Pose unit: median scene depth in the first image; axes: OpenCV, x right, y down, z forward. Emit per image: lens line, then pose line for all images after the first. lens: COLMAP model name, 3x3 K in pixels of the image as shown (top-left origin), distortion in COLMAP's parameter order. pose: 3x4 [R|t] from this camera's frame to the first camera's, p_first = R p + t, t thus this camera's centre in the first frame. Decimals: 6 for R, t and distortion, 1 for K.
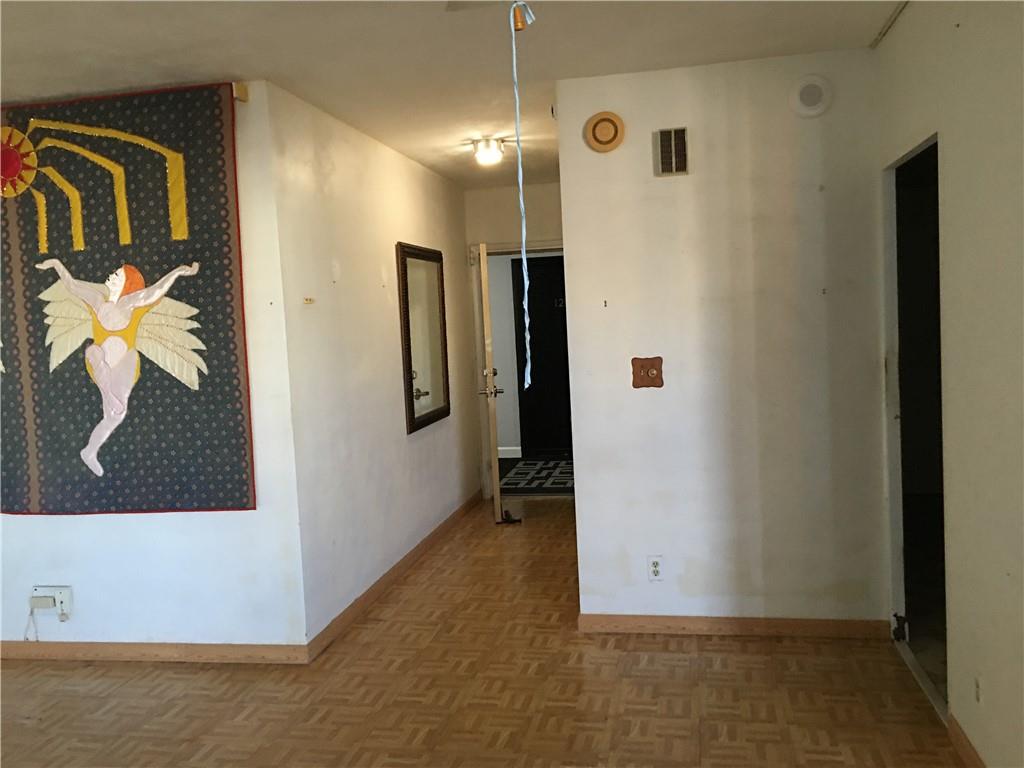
lens RADIAL K [[866.1, 0, 513.3], [0, 866.1, 379.9], [0, 0, 1]] dist [0.027424, -0.026055]
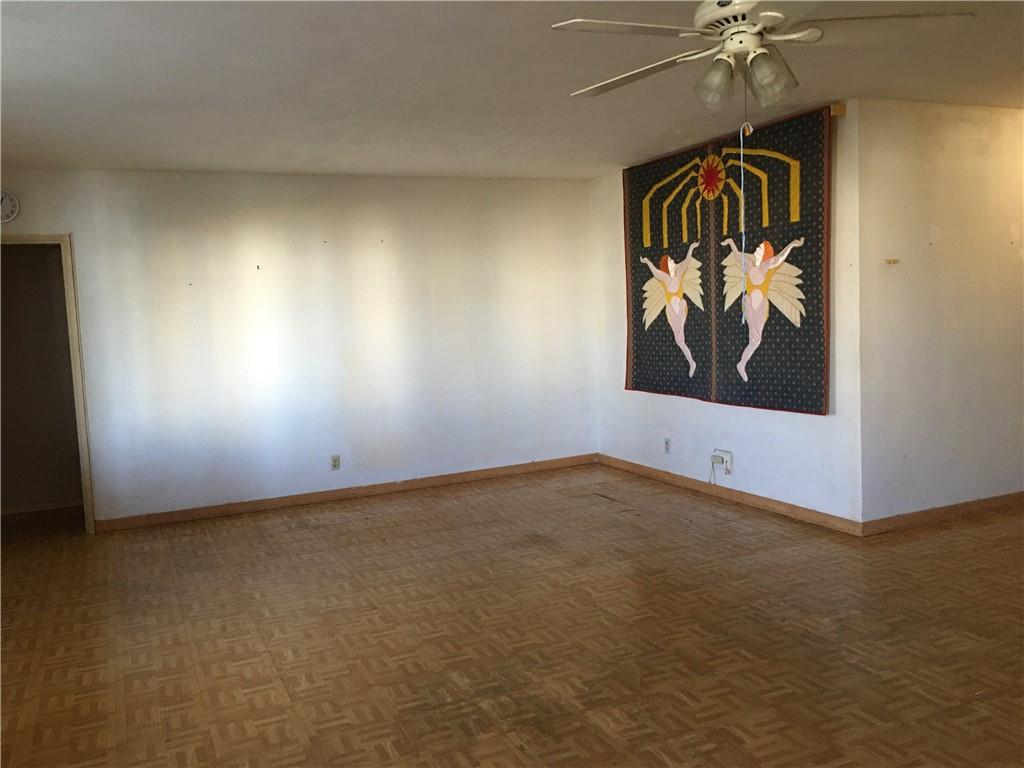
lens RADIAL K [[866.1, 0, 511.2], [0, 866.1, 385.3], [0, 0, 1]] dist [0.027424, -0.026055]
pose [[0.579703, 0.098311, -0.808876, 0.521899], [-0.044524, 0.995033, 0.089028, 0.000441], [0.813611, -0.015596, 0.581201, -0.214523]]
